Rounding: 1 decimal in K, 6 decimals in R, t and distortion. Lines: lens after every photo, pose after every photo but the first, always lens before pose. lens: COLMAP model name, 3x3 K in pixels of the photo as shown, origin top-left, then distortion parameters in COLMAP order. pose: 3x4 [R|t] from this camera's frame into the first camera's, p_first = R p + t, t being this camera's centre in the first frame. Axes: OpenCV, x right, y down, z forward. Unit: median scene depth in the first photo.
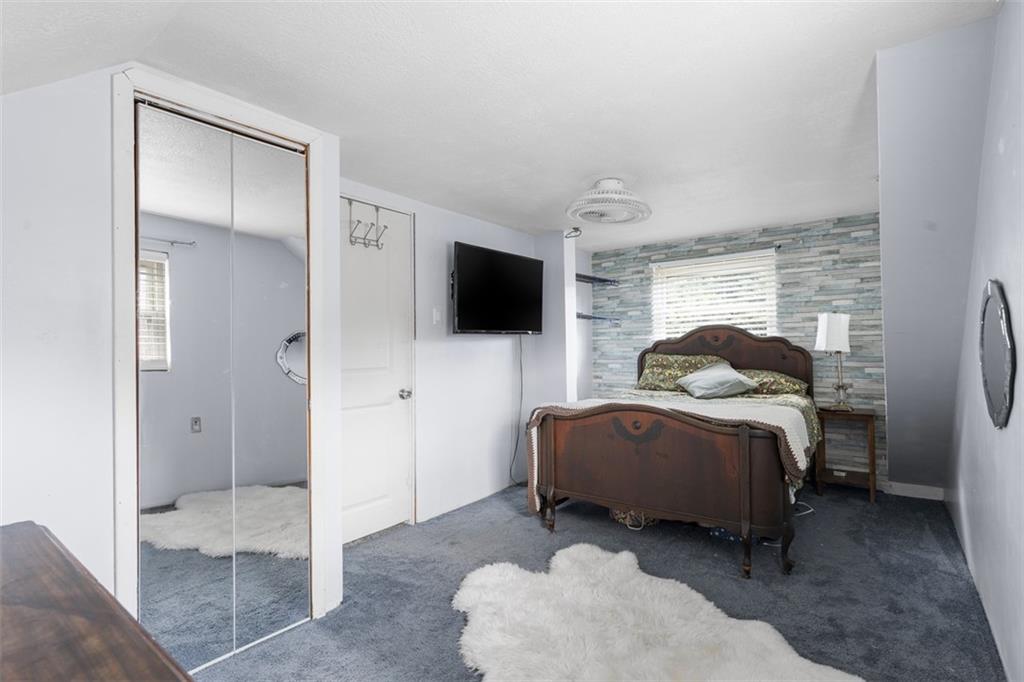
lens RADIAL K [[495.0, 0, 512.0], [0, 495.0, 341.0], [0, 0, 1]] dist [0.002250, 0.000426]
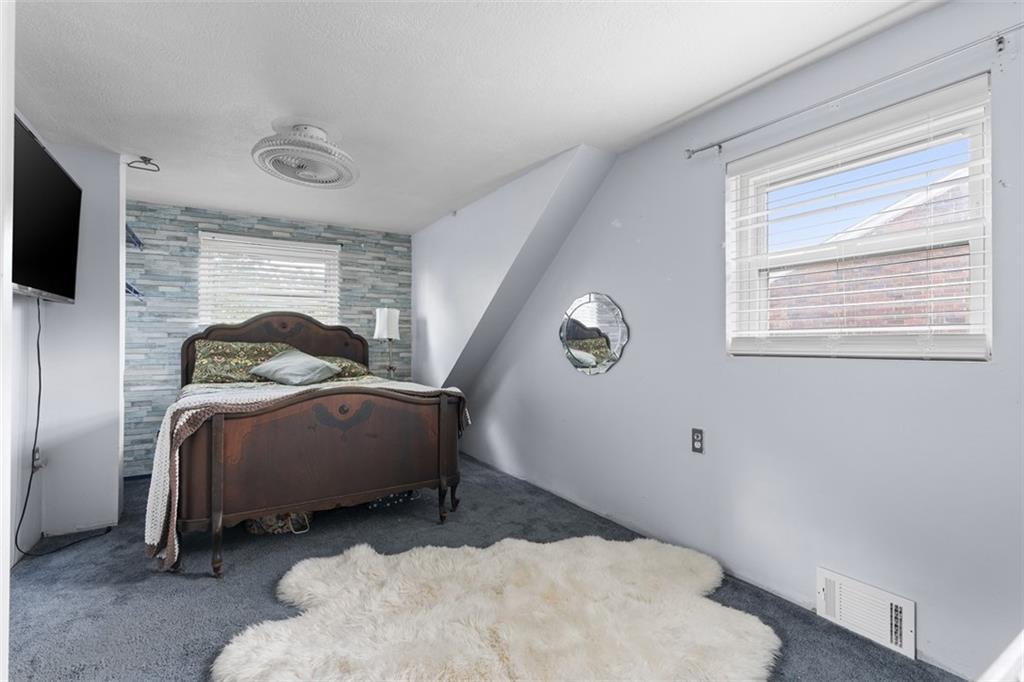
lens RADIAL K [[474.4, 0, 512.0], [0, 474.4, 341.0], [0, 0, 1]] dist [-0.002669, -0.000198]
pose [[0.348937, 0.020123, 0.936930, -0.334980], [-0.015469, 0.999757, -0.015712, 0.036970], [-0.937018, -0.009011, 0.349164, 0.285808]]
